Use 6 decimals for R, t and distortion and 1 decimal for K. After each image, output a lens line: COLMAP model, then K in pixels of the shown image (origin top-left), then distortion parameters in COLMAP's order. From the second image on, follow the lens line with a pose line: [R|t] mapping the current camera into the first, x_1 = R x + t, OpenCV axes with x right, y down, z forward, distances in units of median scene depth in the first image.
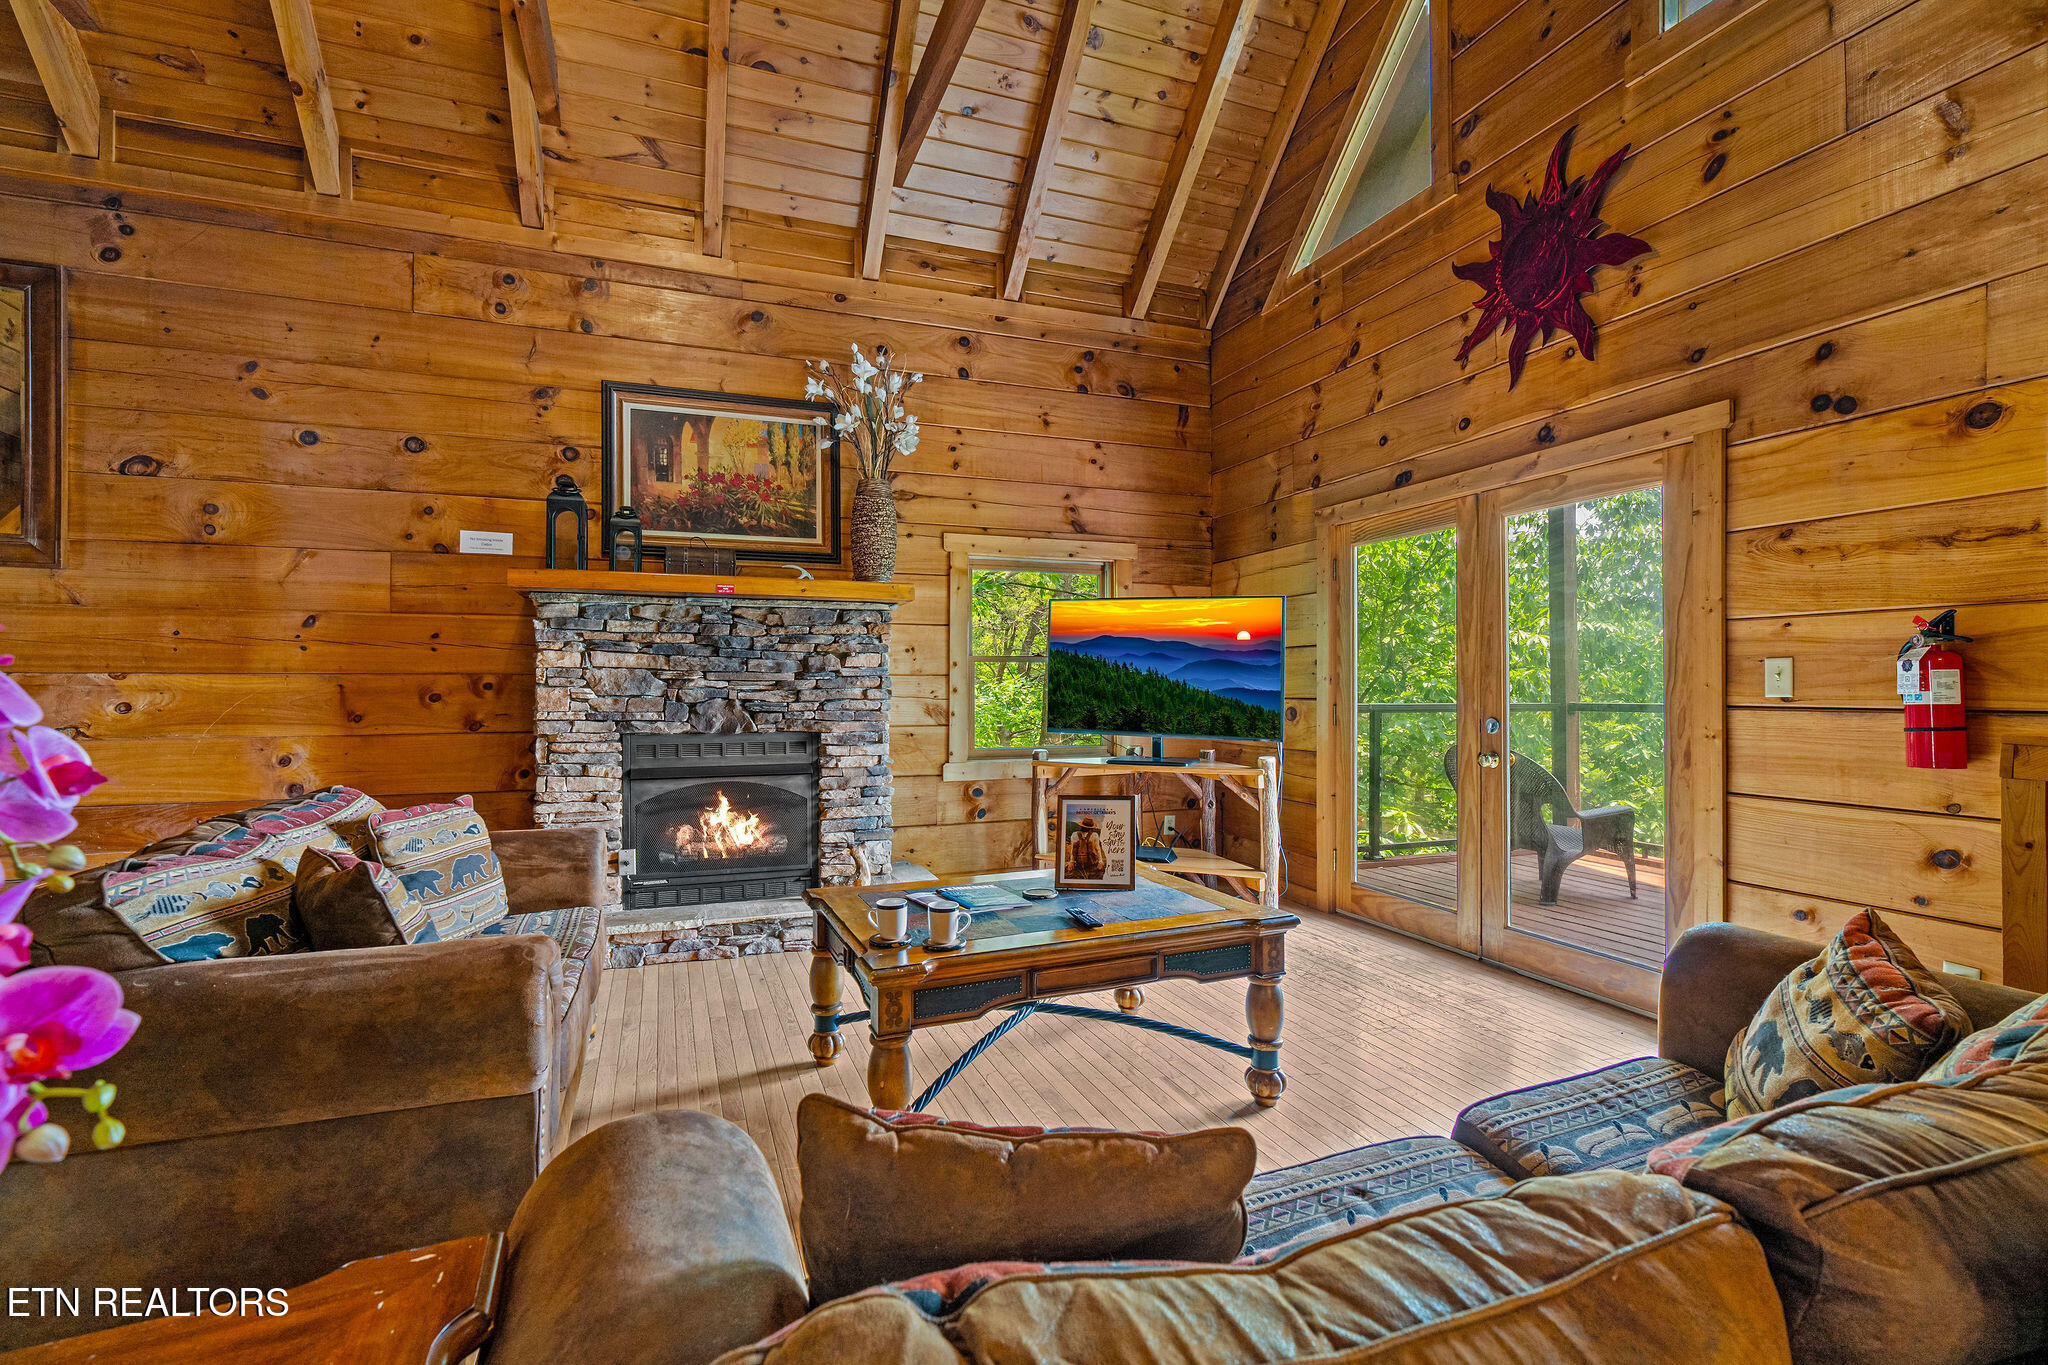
lens RADIAL K [[917.2, 0, 1022.1], [0, 917.2, 670.9], [0, 0, 1]] dist [-0.006693, 0.002944]
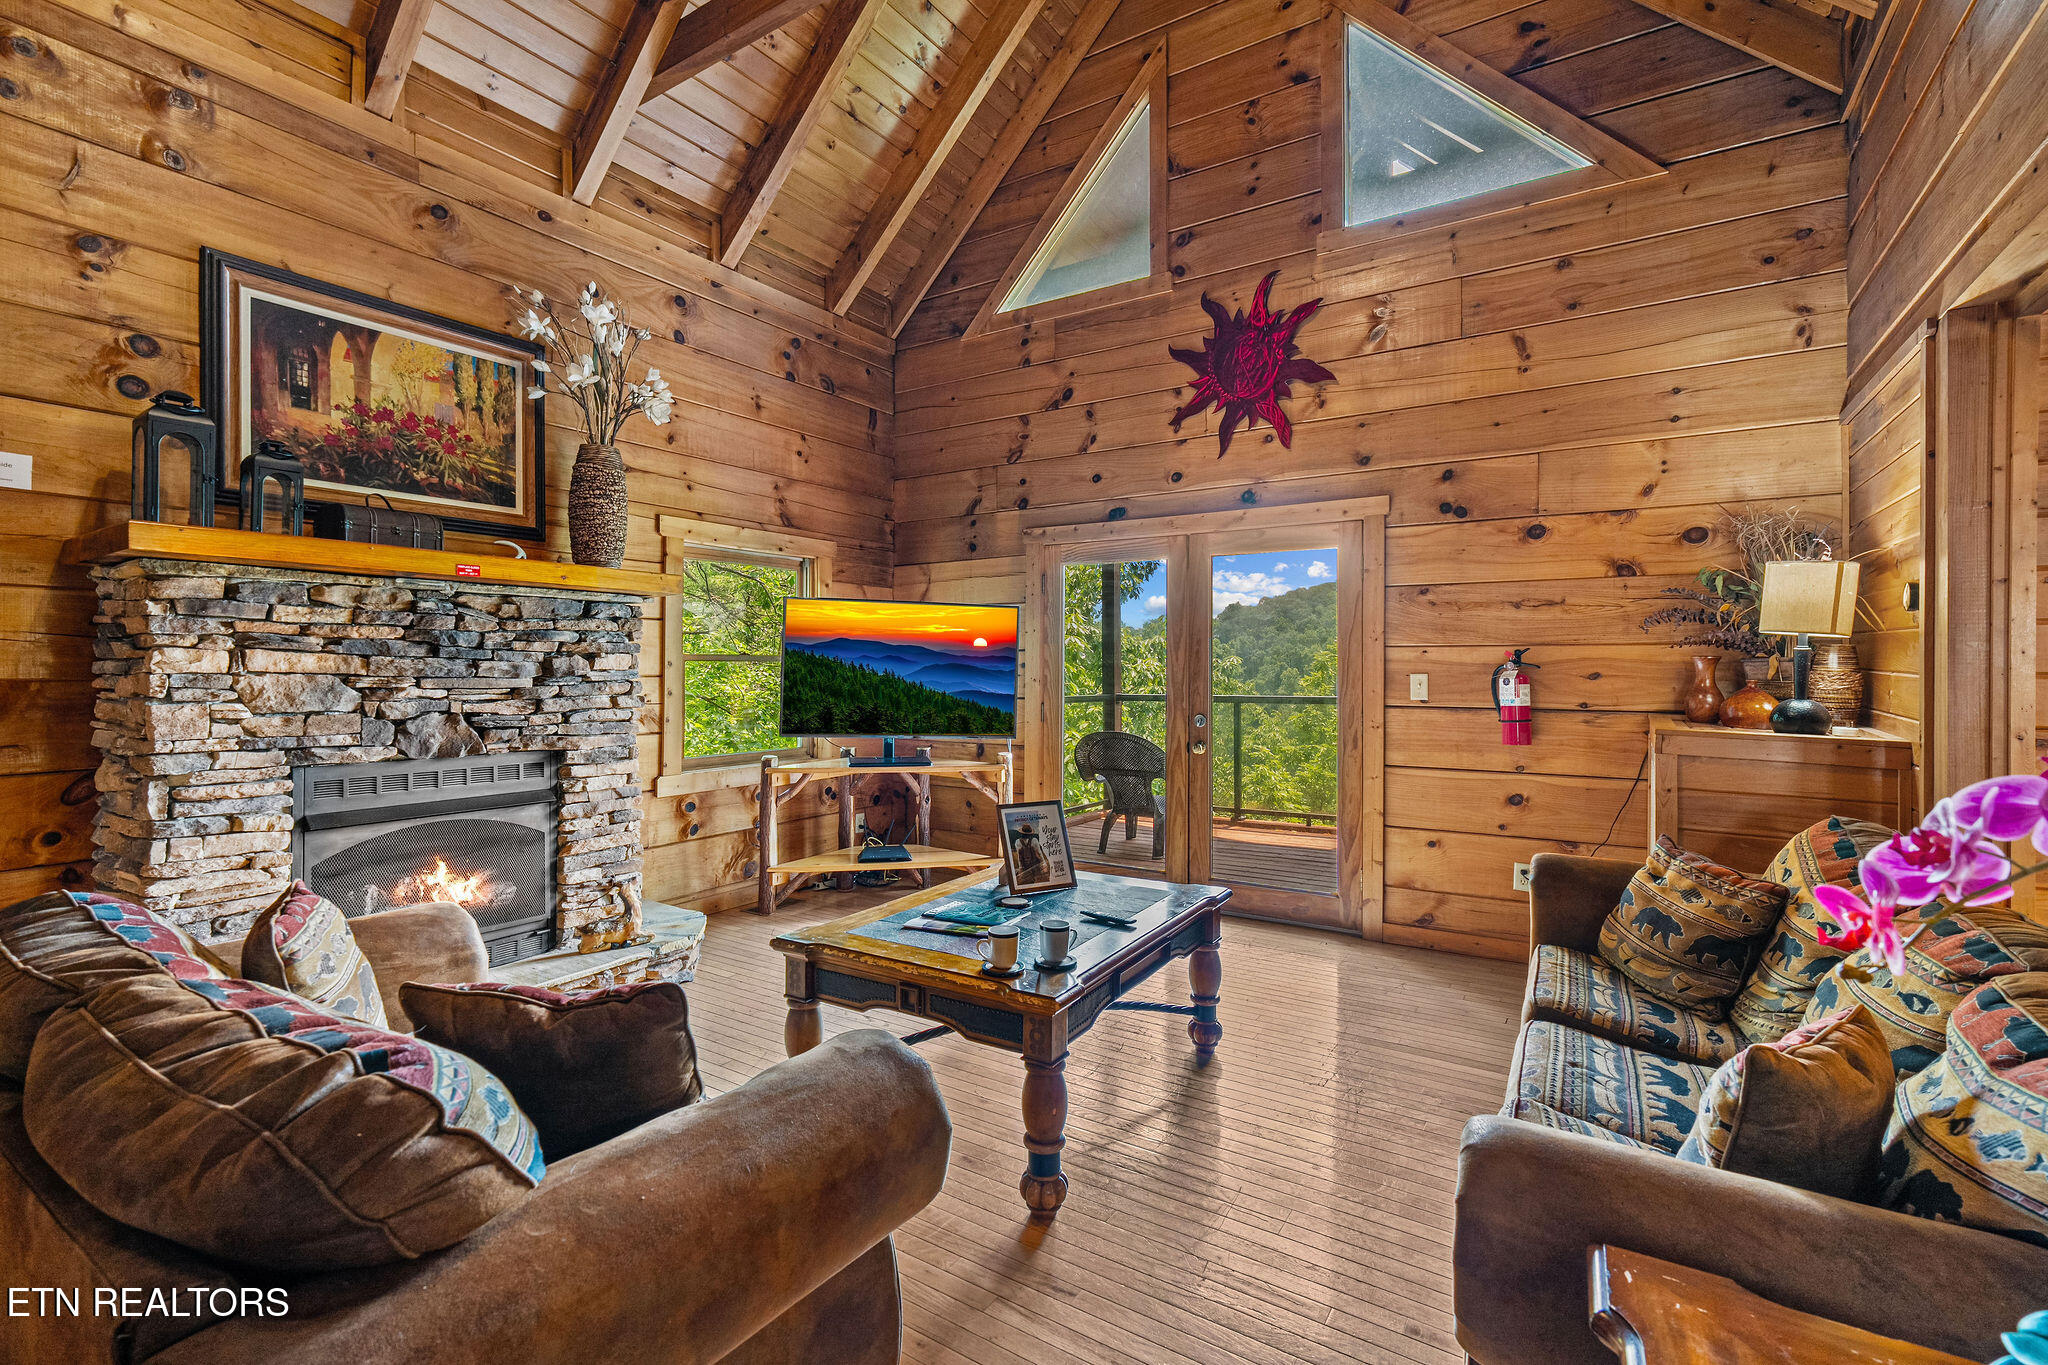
lens RADIAL K [[917.2, 0, 1016.2], [0, 917.2, 653.9], [0, 0, 1]] dist [-0.006693, 0.002944]
pose [[0.815338, 0.012130, 0.578858, -0.366294], [-0.012289, 0.999918, -0.003644, -0.020821], [-0.578855, -0.004142, 0.815420, 0.100221]]
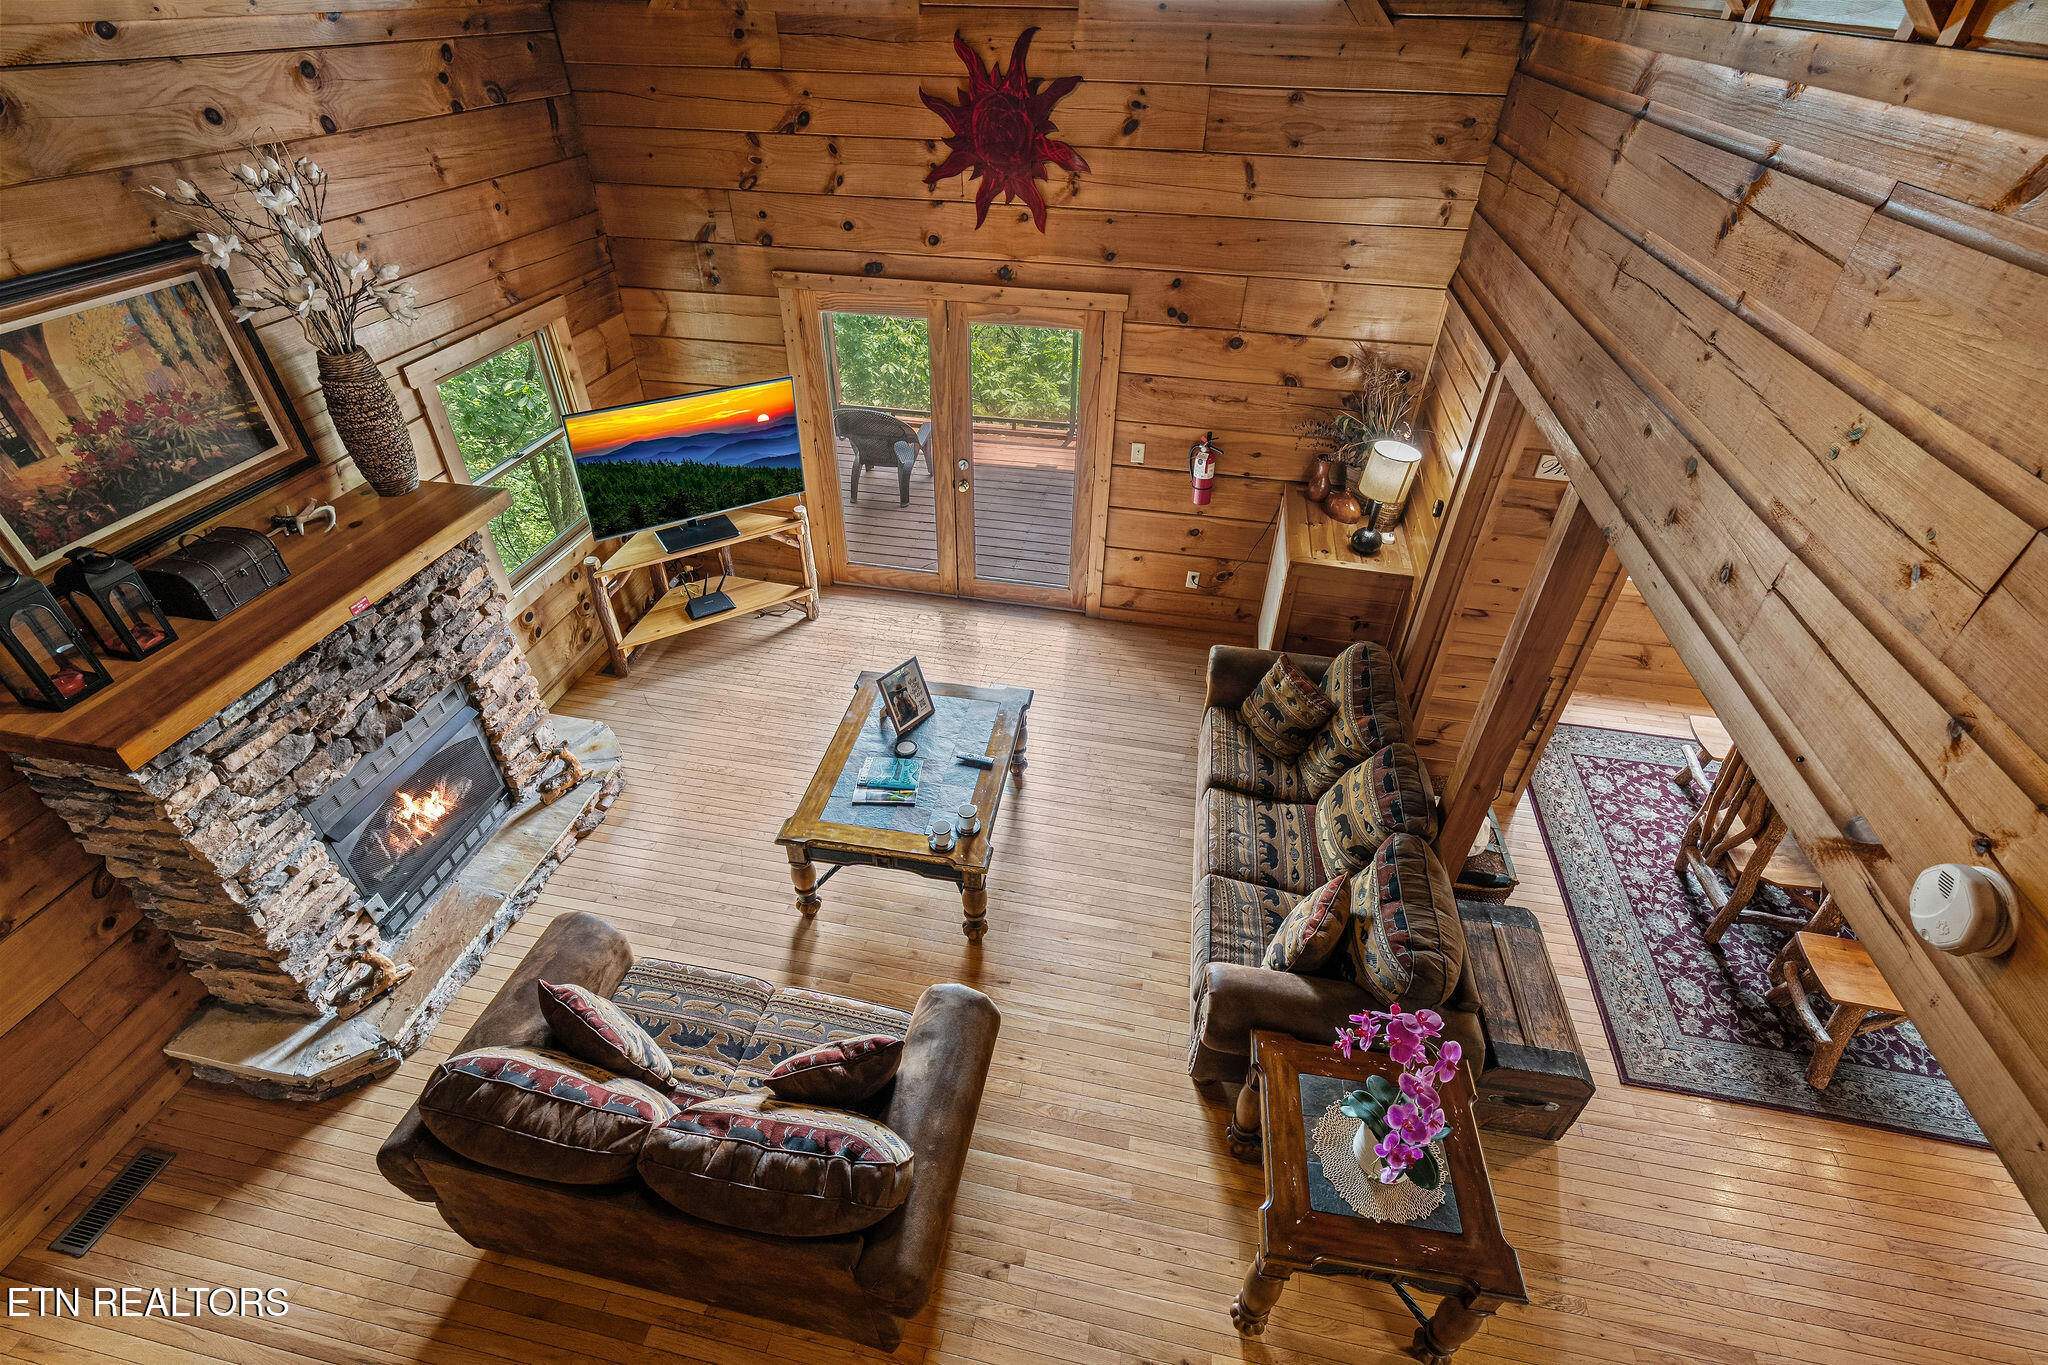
lens RADIAL K [[917.2, 0, 1012.0], [0, 917.2, 668.7], [0, 0, 1]] dist [-0.006693, 0.002944]
pose [[0.544736, -0.496983, 0.675478, -0.541614], [-0.016695, 0.798890, 0.601246, -0.500103], [-0.838442, -0.338797, 0.426887, 0.151384]]
